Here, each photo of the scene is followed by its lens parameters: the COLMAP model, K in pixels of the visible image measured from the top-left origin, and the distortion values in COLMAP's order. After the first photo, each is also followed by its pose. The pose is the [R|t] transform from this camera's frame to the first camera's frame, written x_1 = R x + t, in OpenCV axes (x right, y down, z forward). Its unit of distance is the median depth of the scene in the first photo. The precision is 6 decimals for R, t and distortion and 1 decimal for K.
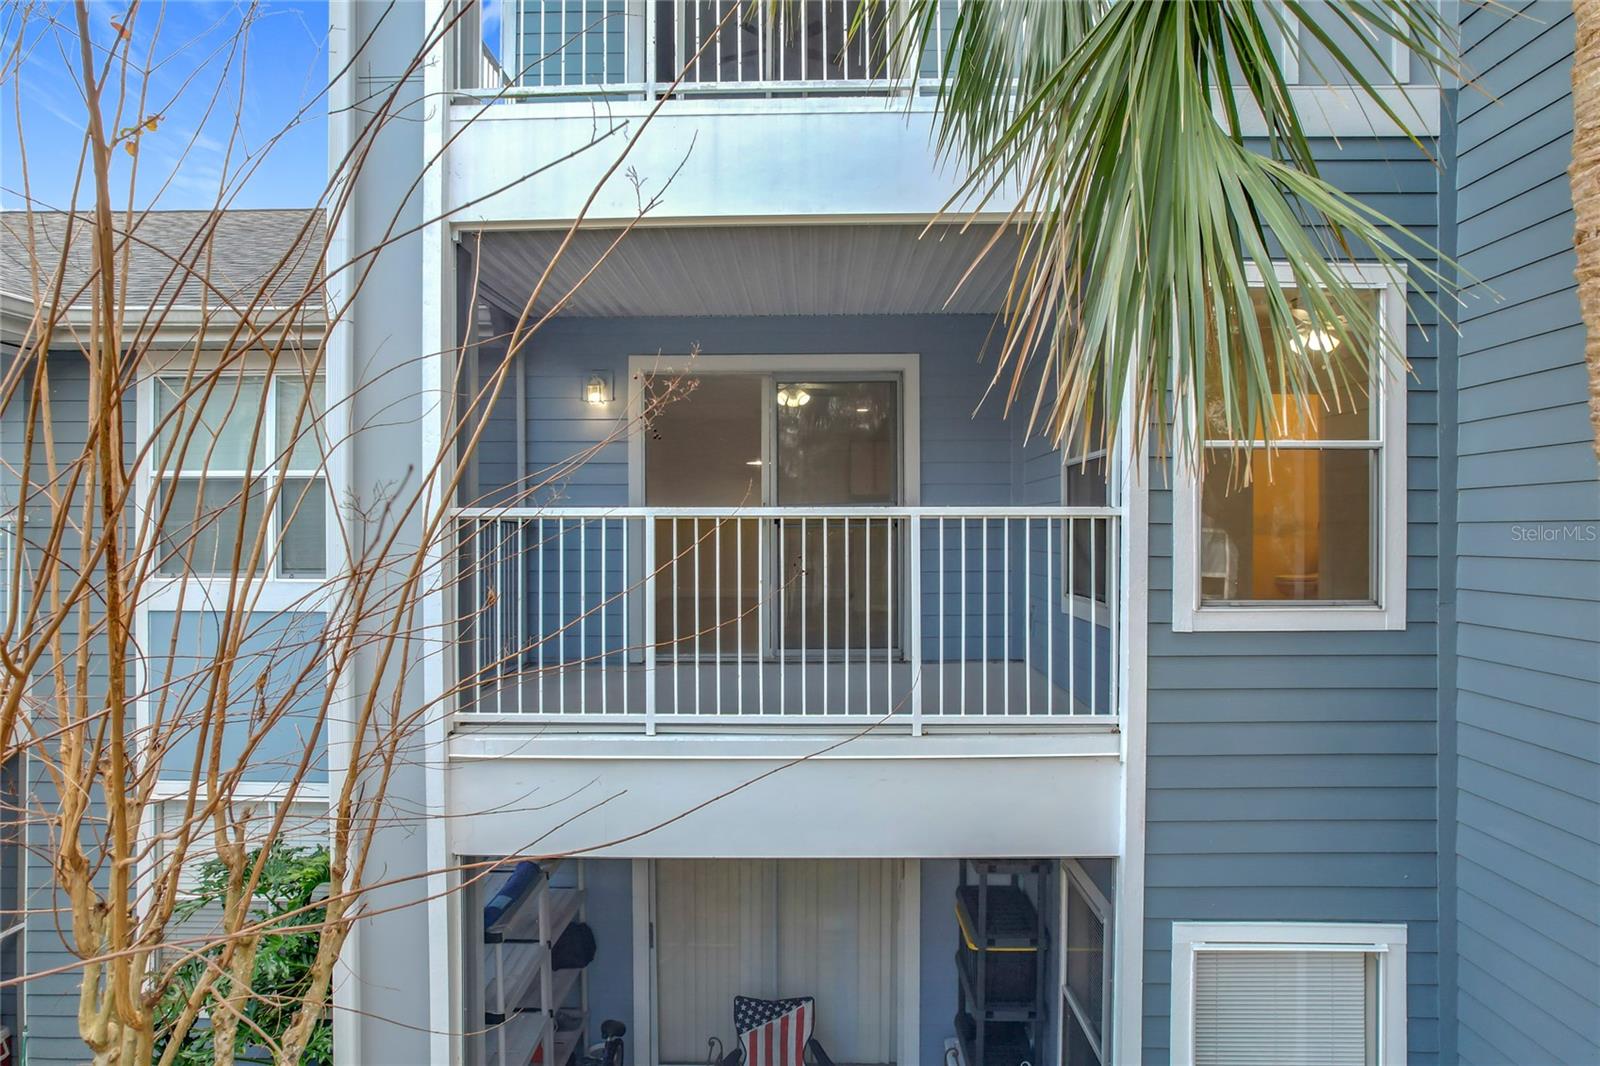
lens RADIAL K [[1022.7, 0, 806.1], [0, 1022.7, 531.7], [0, 0, 1]] dist [-0.078336, 0.070440]
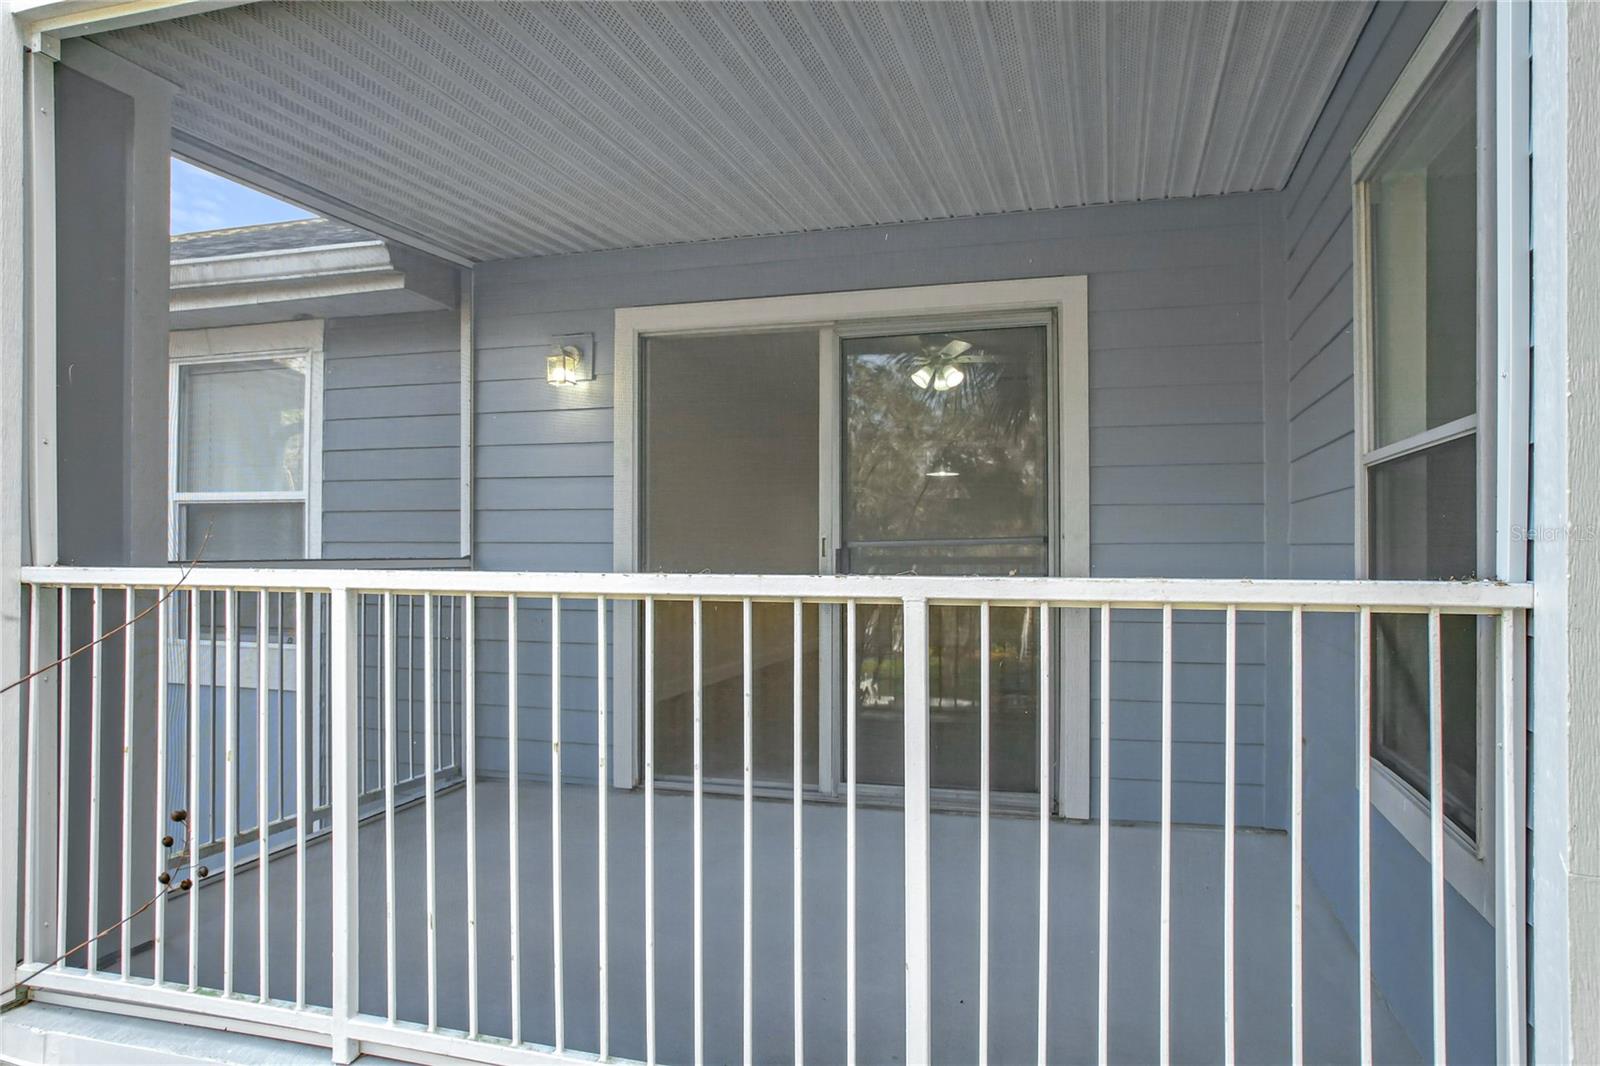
lens RADIAL K [[1022.7, 0, 806.1], [0, 1022.7, 531.7], [0, 0, 1]] dist [-0.078336, 0.070440]
pose [[0.958914, 0.000206, -0.283696, 0.150226], [-0.004671, 0.999876, -0.015064, -0.029656], [0.283658, 0.015770, 0.958796, 0.529733]]
